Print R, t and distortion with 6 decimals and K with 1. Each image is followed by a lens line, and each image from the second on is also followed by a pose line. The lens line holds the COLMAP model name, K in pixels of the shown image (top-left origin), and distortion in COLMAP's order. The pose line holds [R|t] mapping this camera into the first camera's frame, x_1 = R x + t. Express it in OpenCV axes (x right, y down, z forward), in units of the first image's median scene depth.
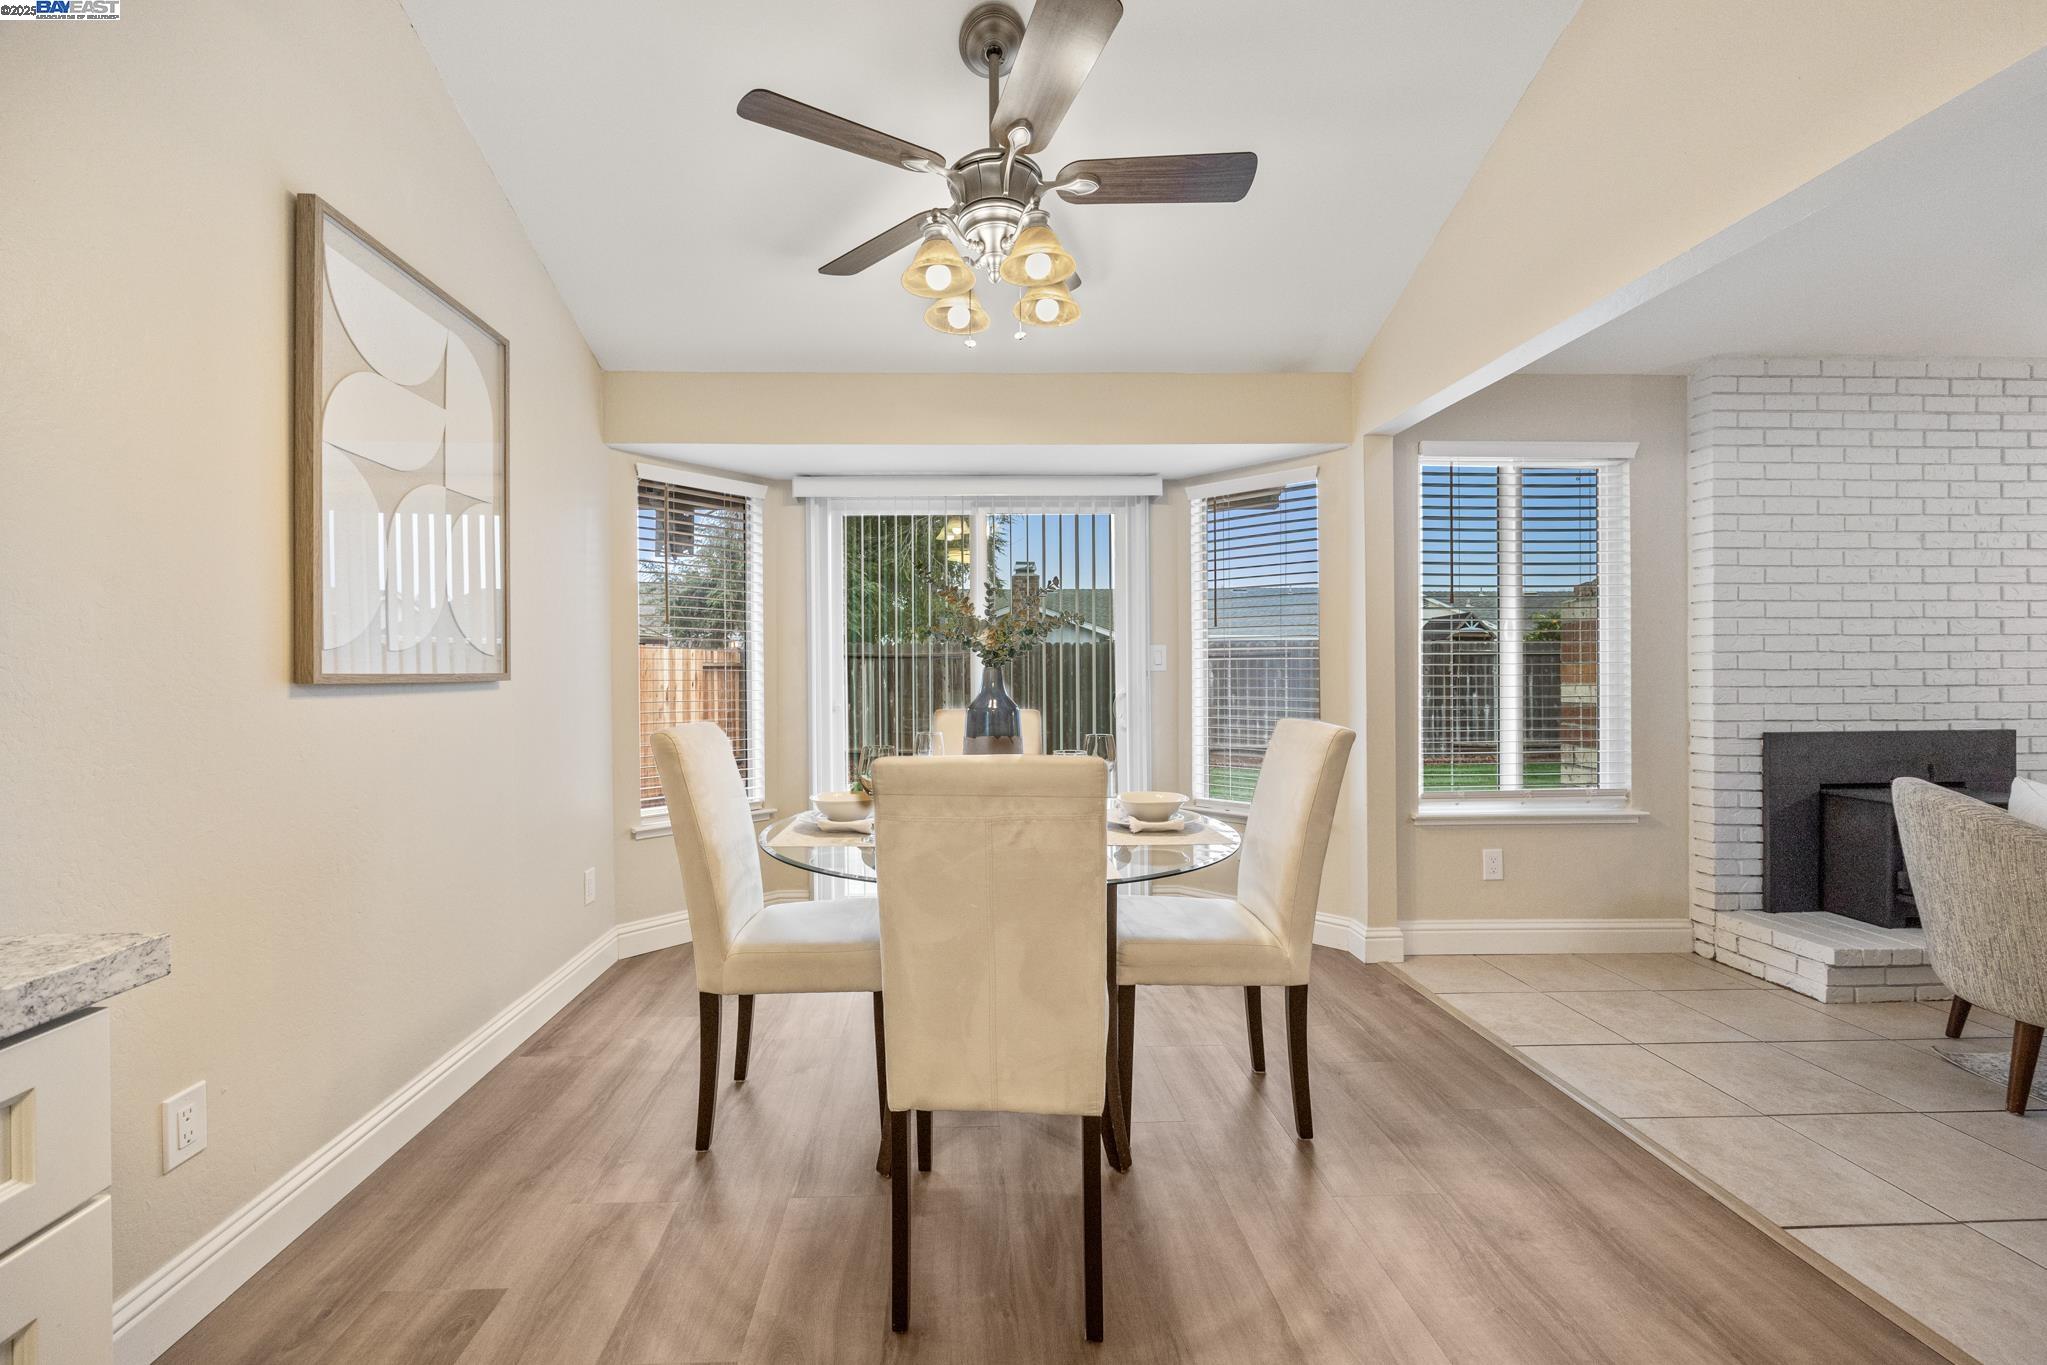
lens RADIAL K [[764.3, 0, 1027.5], [0, 764.3, 685.8], [0, 0, 1]] dist [-0.002745, -0.000088]
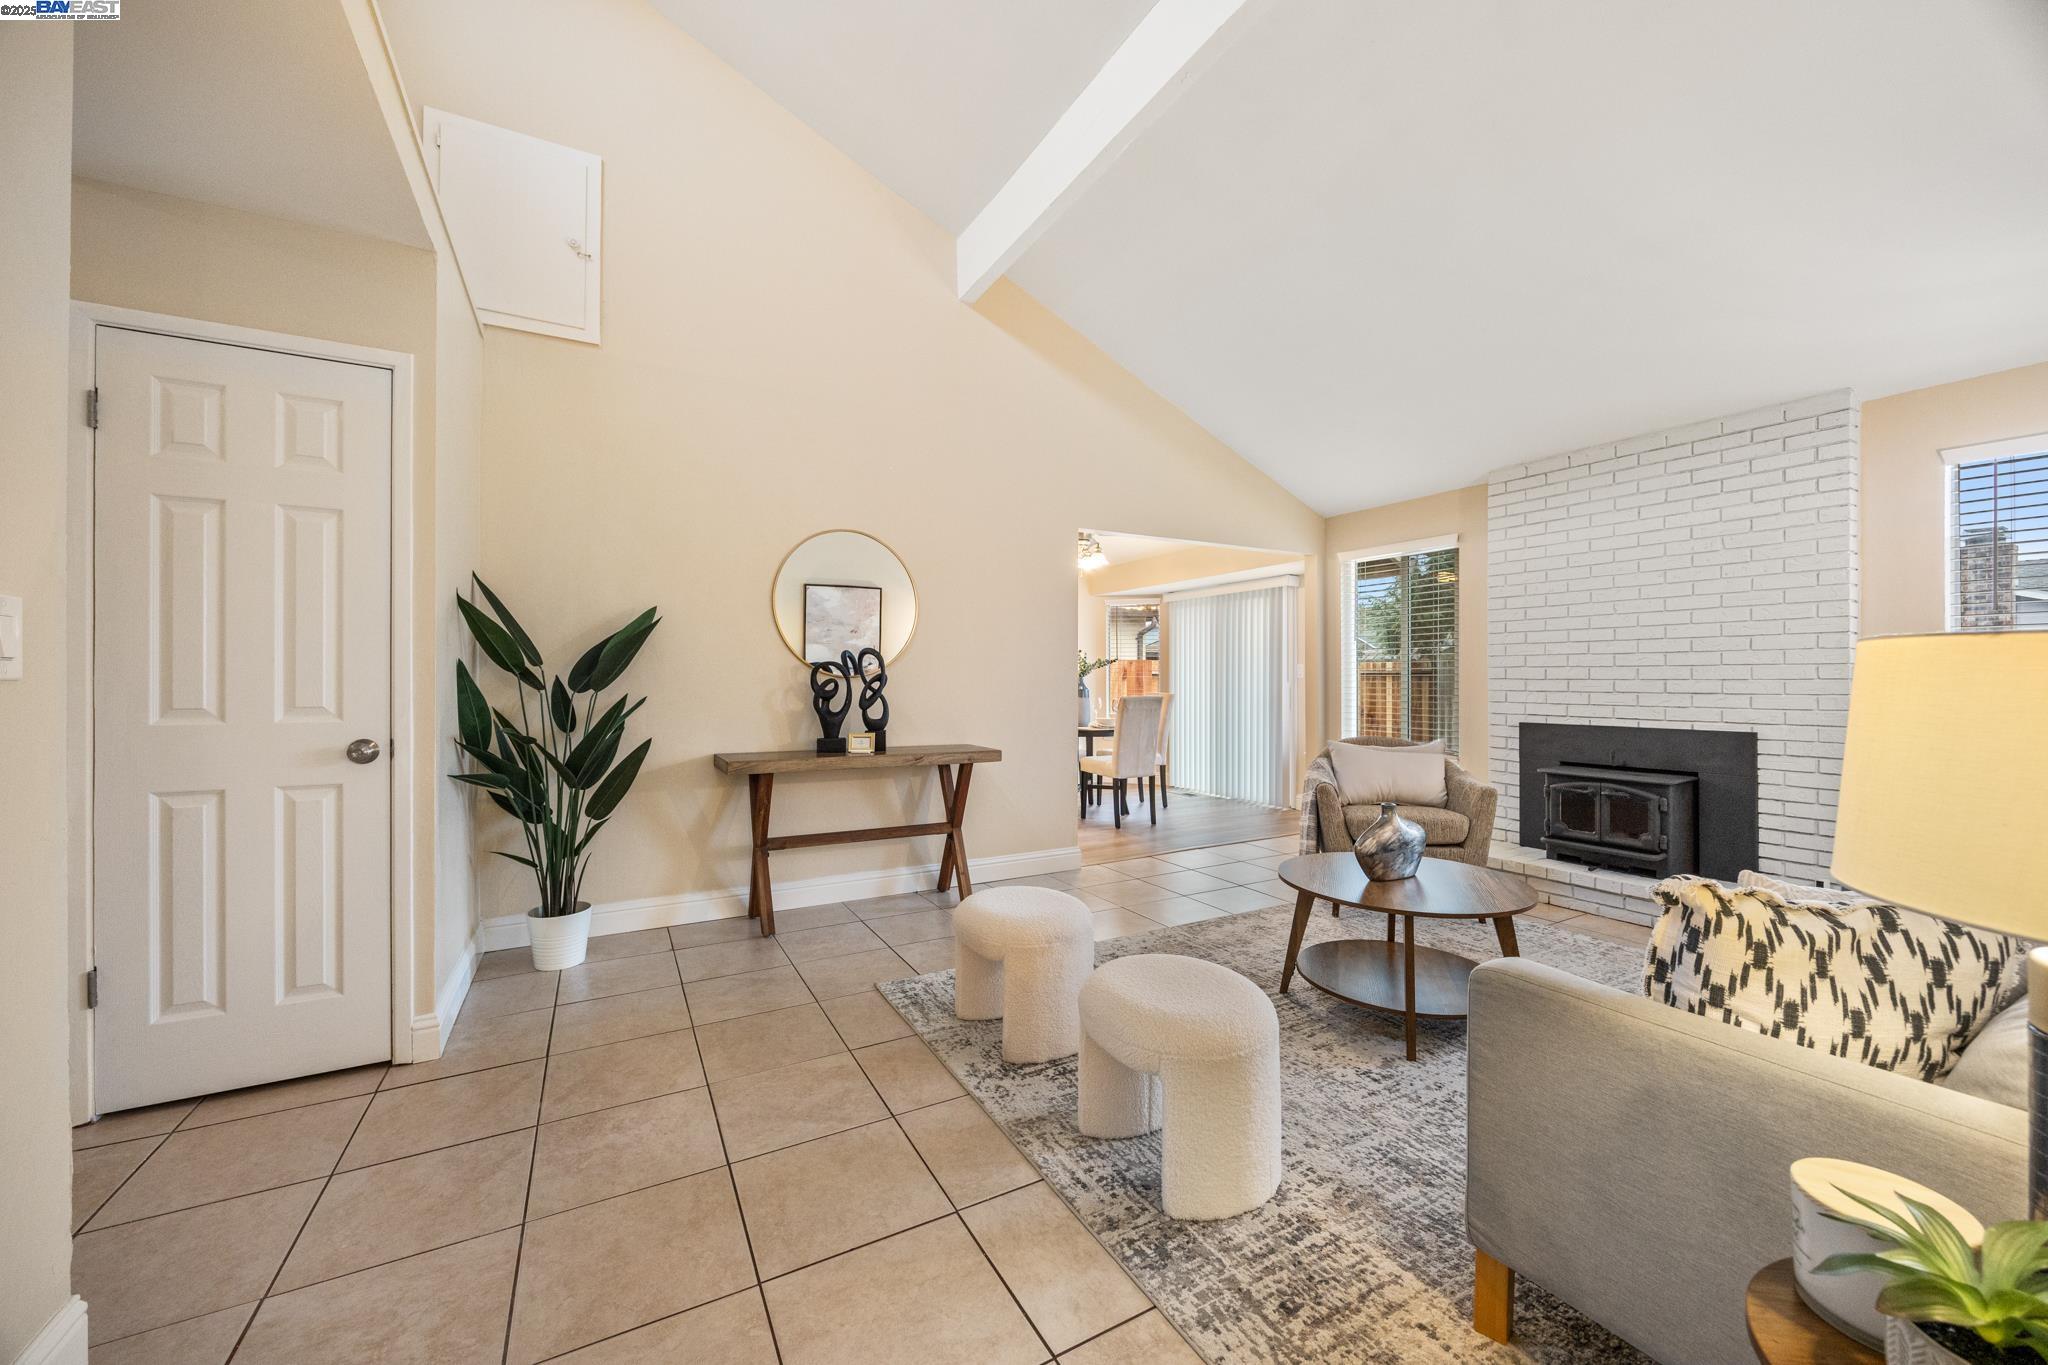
lens RADIAL K [[768.2, 0, 1023.8], [0, 768.2, 678.9], [0, 0, 1]] dist [-0.004310, 0.000204]
pose [[0.462526, 0.006426, -0.886583, 1.812257], [-0.010870, 0.999940, 0.001577, -0.013544], [0.886539, 0.008907, 0.462567, -0.518938]]
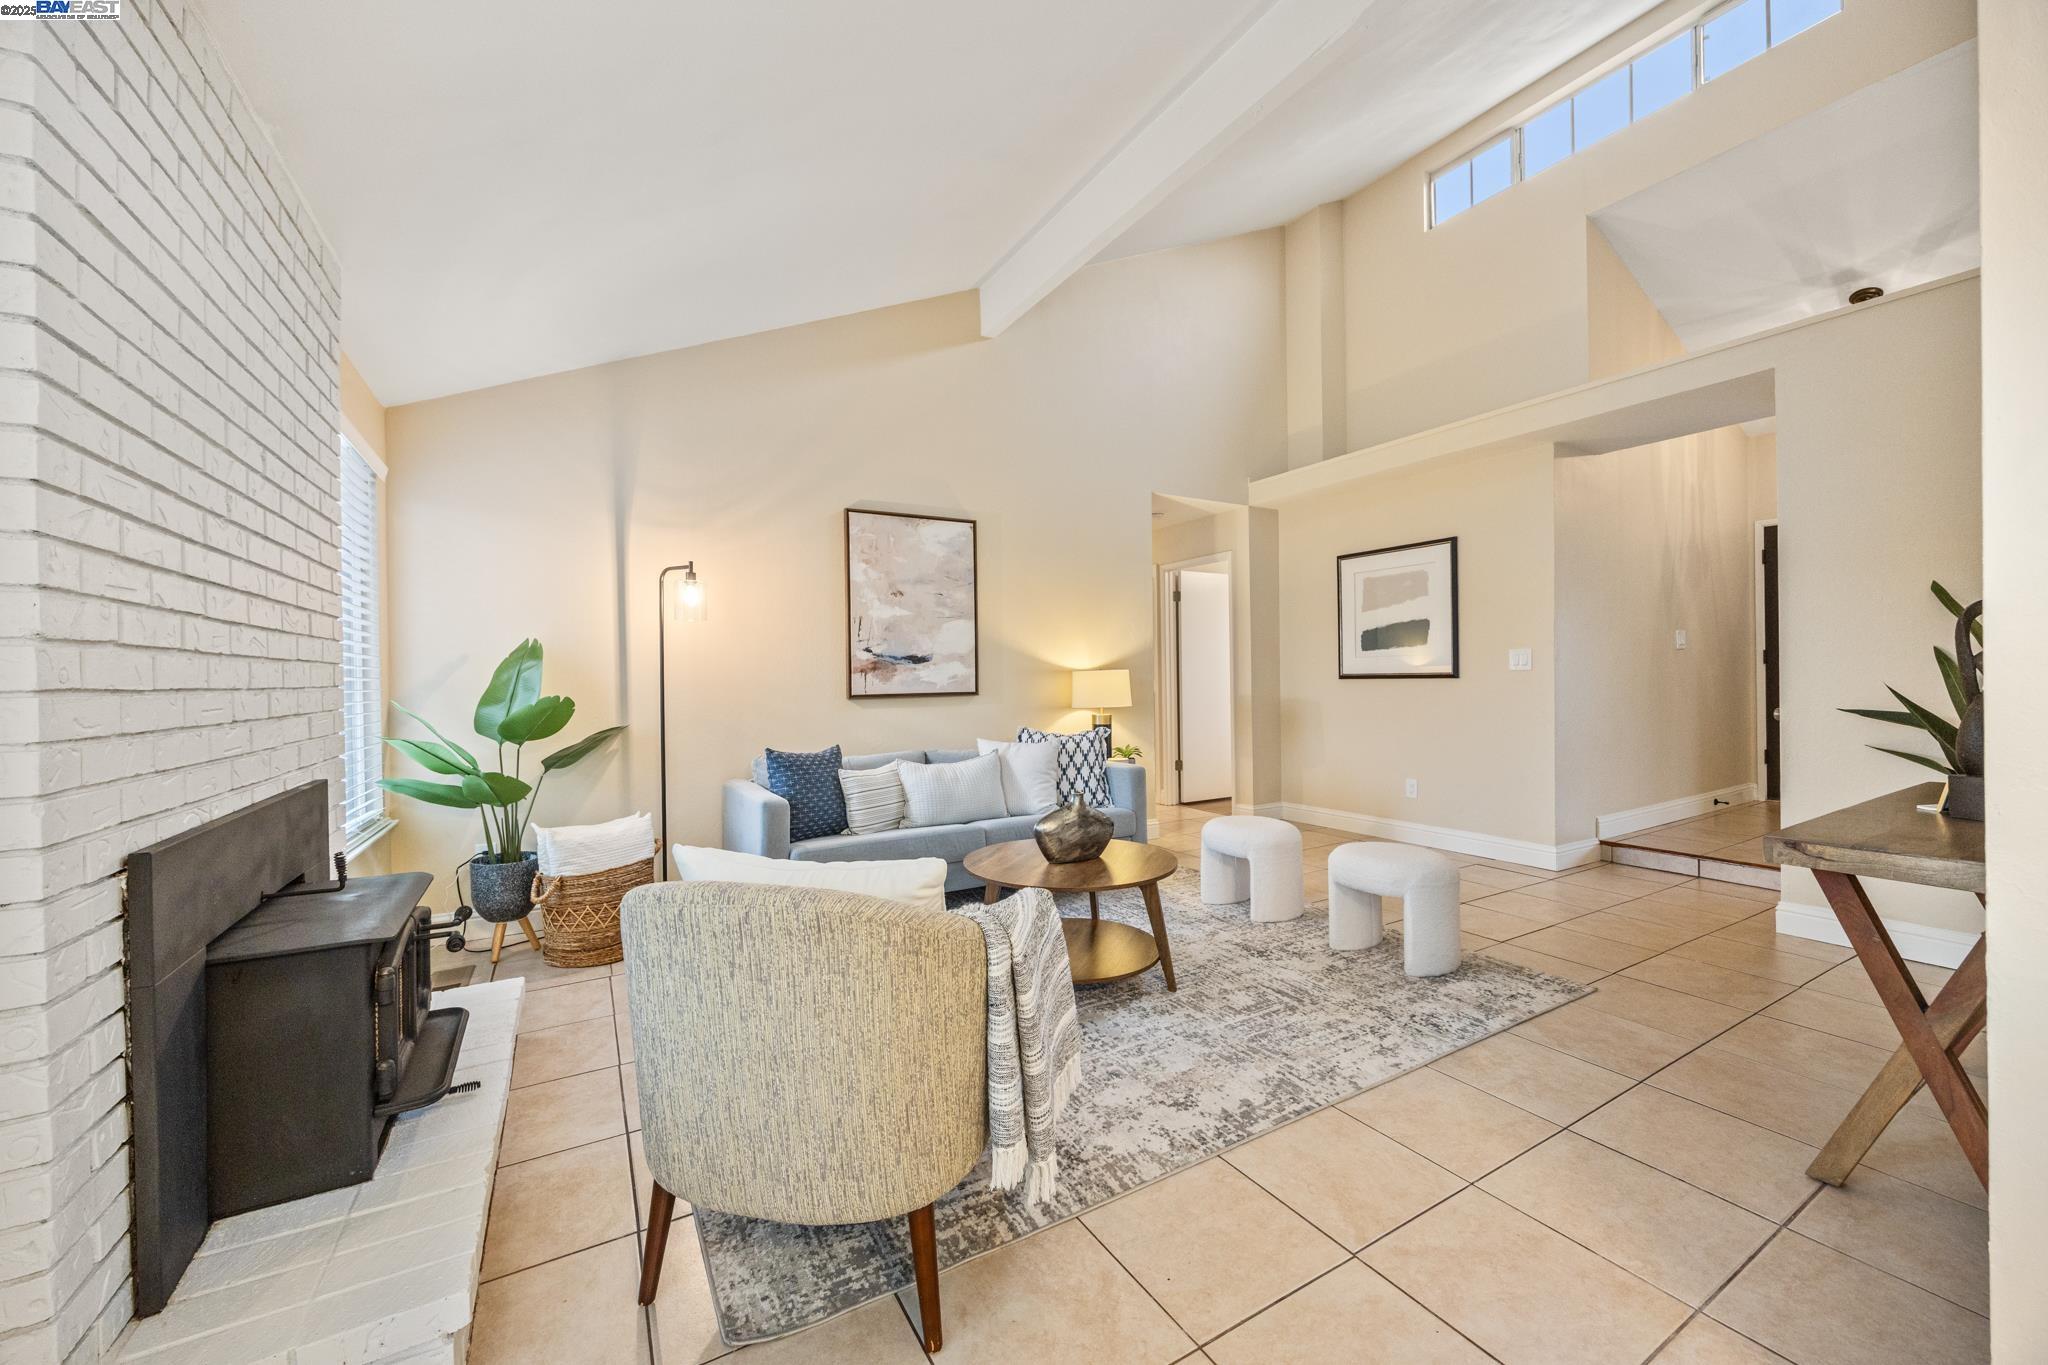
lens RADIAL K [[780.7, 0, 1031.3], [0, 780.7, 678.3], [0, 0, 1]] dist [-0.006157, -0.000085]
pose [[-0.483085, 0.011485, 0.875498, 0.405410], [0.023774, 0.999717, 0.000003, -0.014591], [-0.875251, 0.020816, -0.483221, 0.775749]]
